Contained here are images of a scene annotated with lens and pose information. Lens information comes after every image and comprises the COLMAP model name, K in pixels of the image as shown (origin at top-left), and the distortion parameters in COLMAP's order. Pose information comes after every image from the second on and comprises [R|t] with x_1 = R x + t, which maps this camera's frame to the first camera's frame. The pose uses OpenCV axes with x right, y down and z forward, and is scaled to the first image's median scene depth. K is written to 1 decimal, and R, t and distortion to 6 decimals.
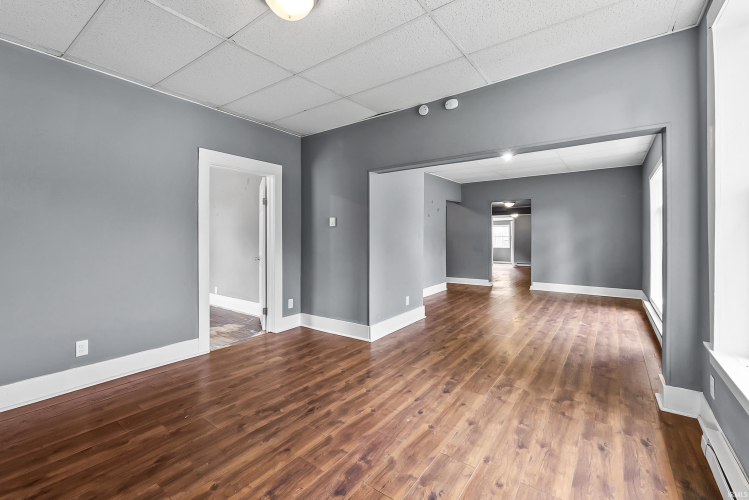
lens RADIAL K [[321.2, 0, 373.3], [0, 321.2, 236.6], [0, 0, 1]] dist [-0.001987, -0.000404]
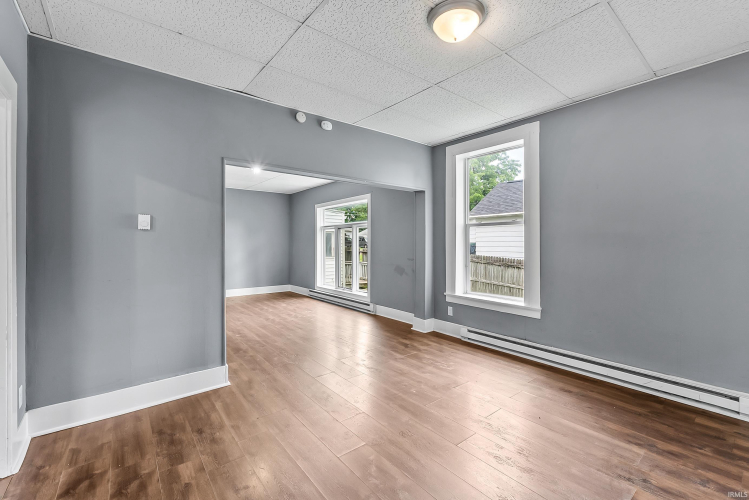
lens RADIAL K [[321.4, 0, 374.5], [0, 321.4, 250.0], [0, 0, 1]] dist [-0.000594, 0.000417]
pose [[0.255472, -0.012002, 0.966742, -0.815685], [0.000493, 0.999924, 0.012284, -0.000438], [-0.966816, -0.002662, 0.255459, 0.584586]]
